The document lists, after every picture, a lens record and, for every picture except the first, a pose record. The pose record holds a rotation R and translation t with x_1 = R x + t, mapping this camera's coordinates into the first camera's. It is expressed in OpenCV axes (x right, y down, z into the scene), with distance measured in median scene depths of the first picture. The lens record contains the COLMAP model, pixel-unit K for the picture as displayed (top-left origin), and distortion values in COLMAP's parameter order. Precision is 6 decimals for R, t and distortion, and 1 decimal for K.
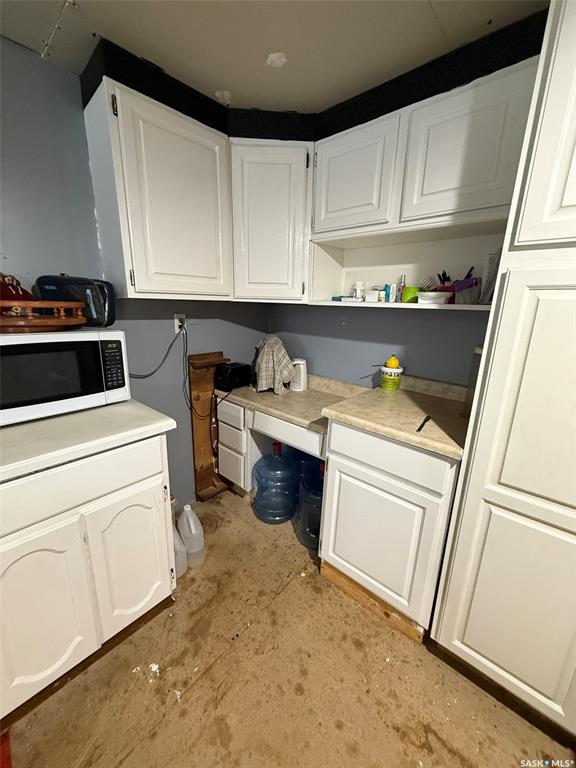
lens RADIAL K [[306.3, 0, 288.0], [0, 306.3, 384.0], [0, 0, 1]] dist [-0.001179, -0.000195]
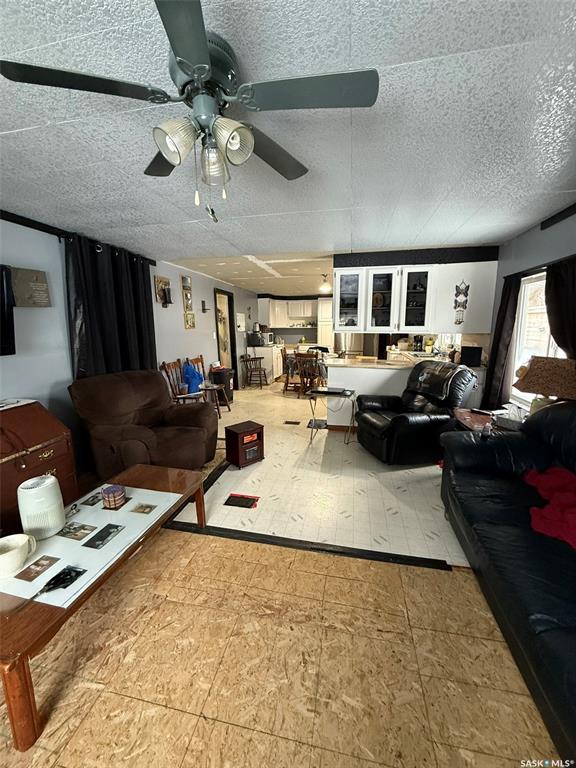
lens RADIAL K [[306.3, 0, 288.0], [0, 306.3, 384.0], [0, 0, 1]] dist [-0.001179, -0.000195]
pose [[0.870967, -0.120491, 0.476339, -3.057161], [0.154511, 0.987448, -0.032739, 1.039812], [-0.466415, 0.102115, 0.878652, -4.229154]]
